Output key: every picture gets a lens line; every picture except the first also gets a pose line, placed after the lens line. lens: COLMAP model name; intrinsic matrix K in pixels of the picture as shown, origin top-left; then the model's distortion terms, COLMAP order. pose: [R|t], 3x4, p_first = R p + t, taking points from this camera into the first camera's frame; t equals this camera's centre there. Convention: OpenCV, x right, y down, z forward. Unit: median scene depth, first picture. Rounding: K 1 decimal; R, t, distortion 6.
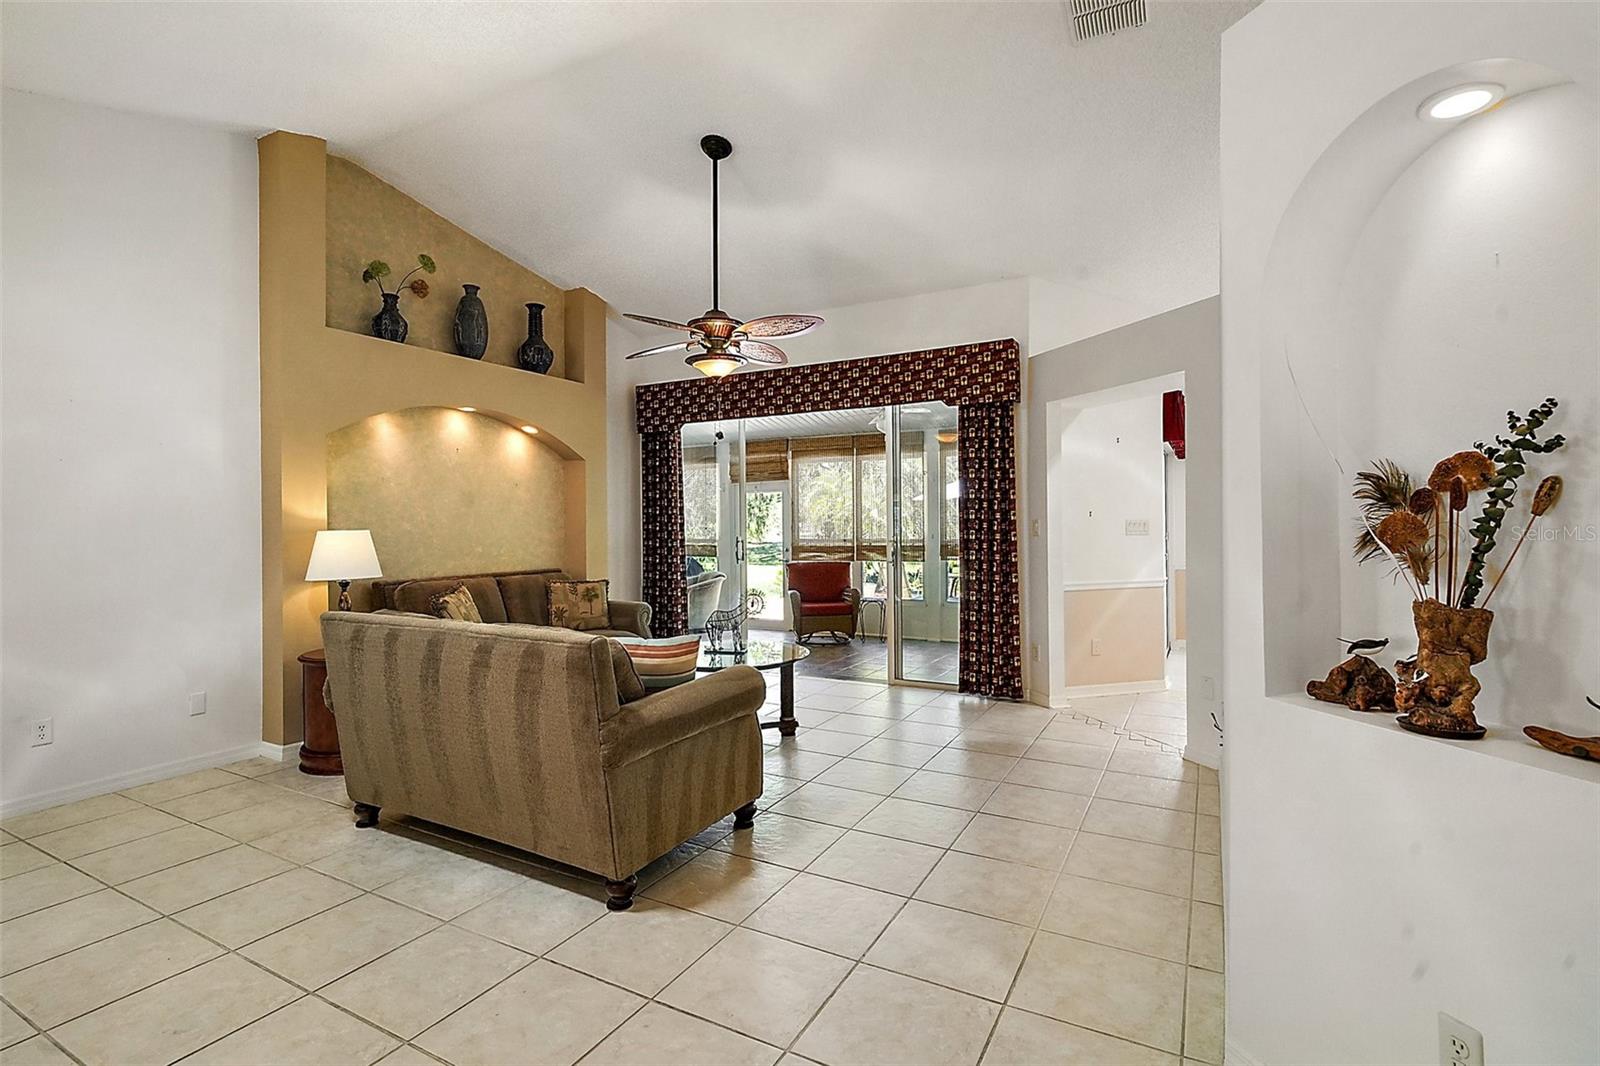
lens RADIAL K [[752.1, 0, 808.8], [0, 752.1, 523.6], [0, 0, 1]] dist [-0.003550, -0.001789]
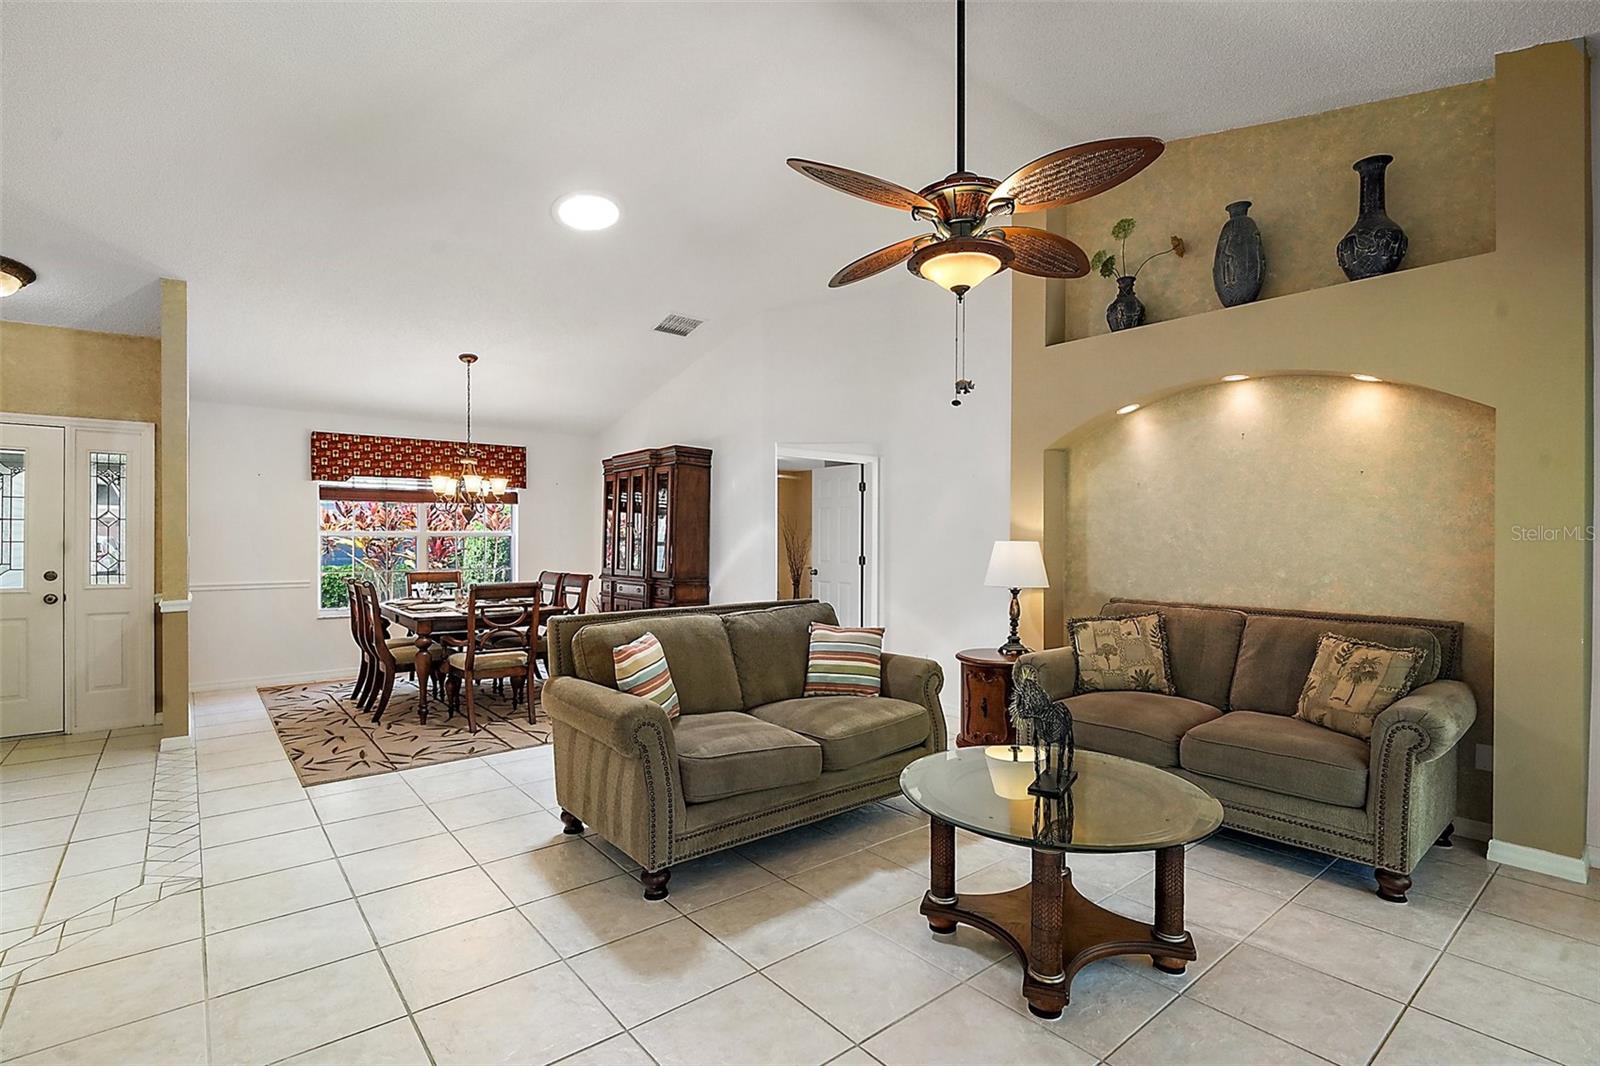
lens RADIAL K [[752.1, 0, 799.5], [0, 752.1, 544.0], [0, 0, 1]] dist [-0.003550, -0.001789]
pose [[-0.382597, 0.017120, -0.923757, 0.390364], [-0.001042, 0.999820, 0.018962, -0.005413], [0.923915, 0.008217, -0.382511, 0.916140]]
